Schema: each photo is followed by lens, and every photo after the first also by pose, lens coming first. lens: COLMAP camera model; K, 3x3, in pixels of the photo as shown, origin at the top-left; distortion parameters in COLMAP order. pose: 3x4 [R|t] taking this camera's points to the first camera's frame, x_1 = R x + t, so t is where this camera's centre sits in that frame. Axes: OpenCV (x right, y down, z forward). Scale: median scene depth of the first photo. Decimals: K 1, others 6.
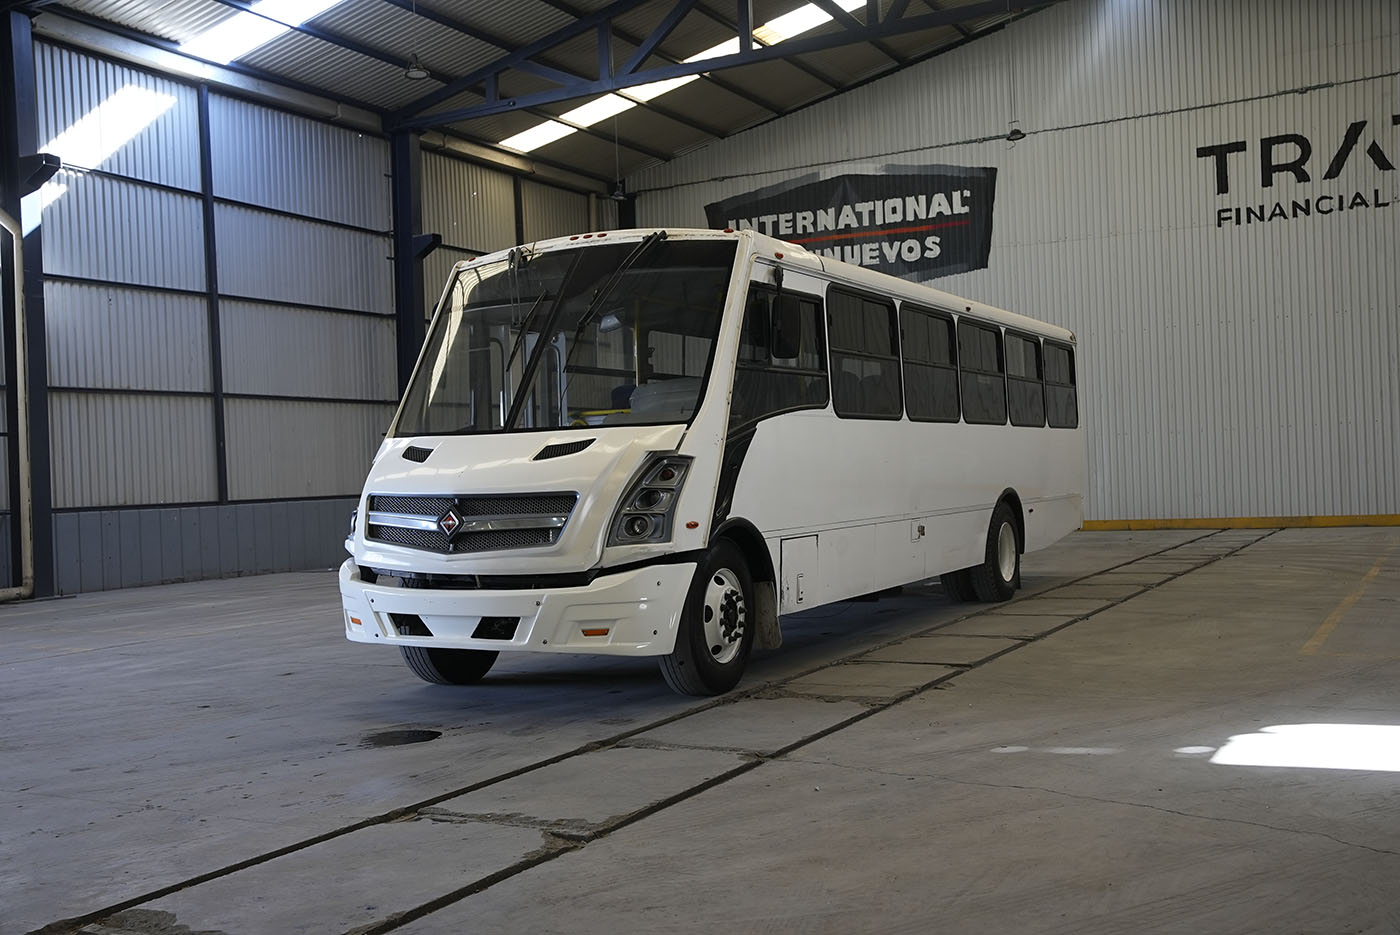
lens RADIAL K [[1409.6, 0, 700.0], [0, 1409.6, 467.5], [0, 0, 1]] dist [0.000089, 0.005101]
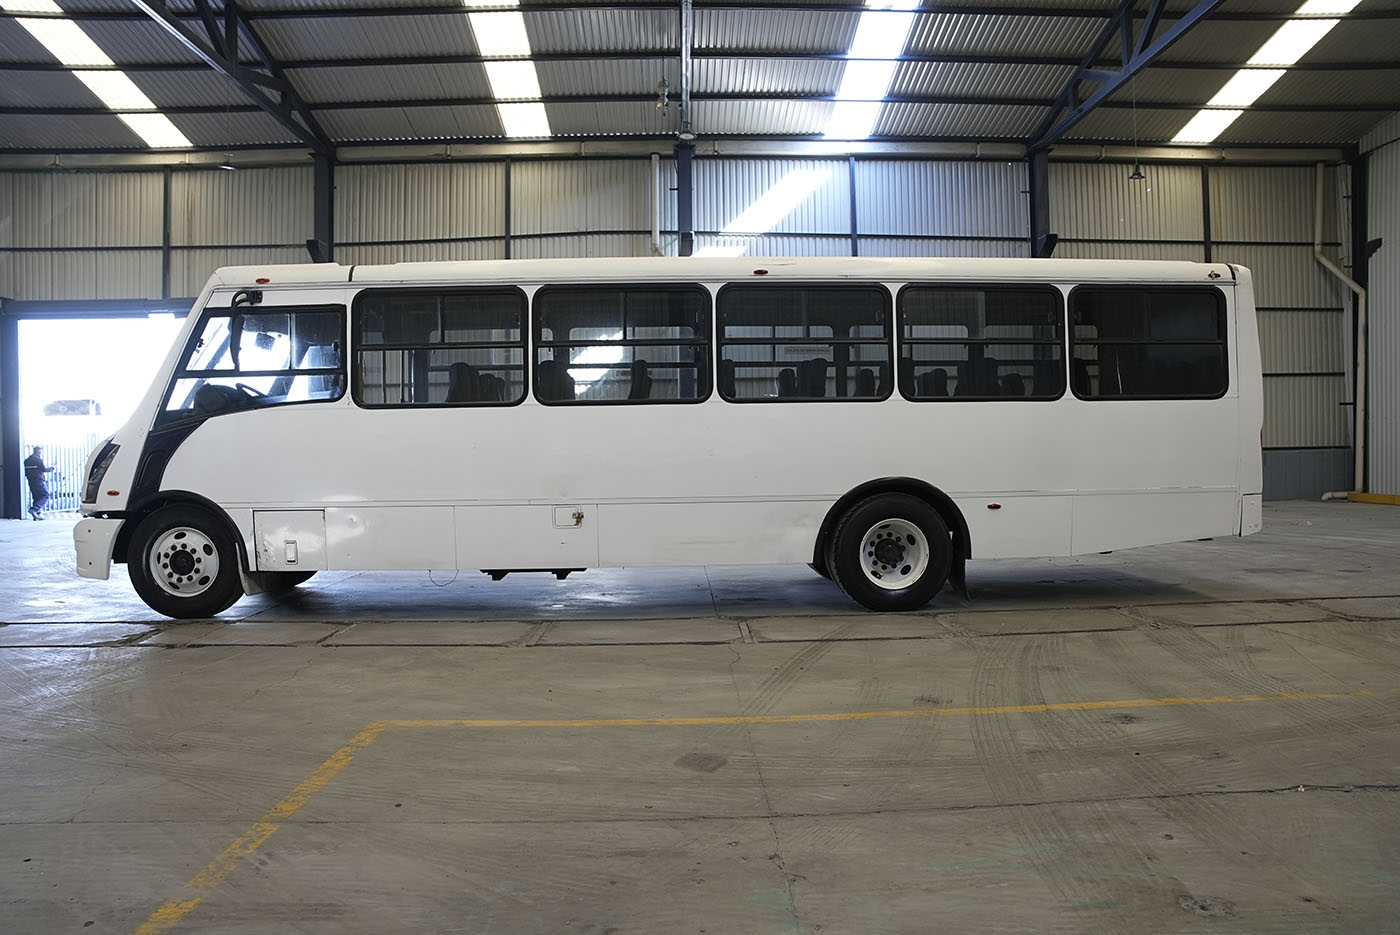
lens RADIAL K [[968.8, 0, 678.9], [0, 968.8, 471.1], [0, 0, 1]] dist [-0.159553, 0.104492]
pose [[0.486868, 0.050618, -0.872008, 0.400260], [-0.001744, 0.998374, 0.056980, -0.013287], [0.873474, -0.026221, 0.486165, 0.381632]]
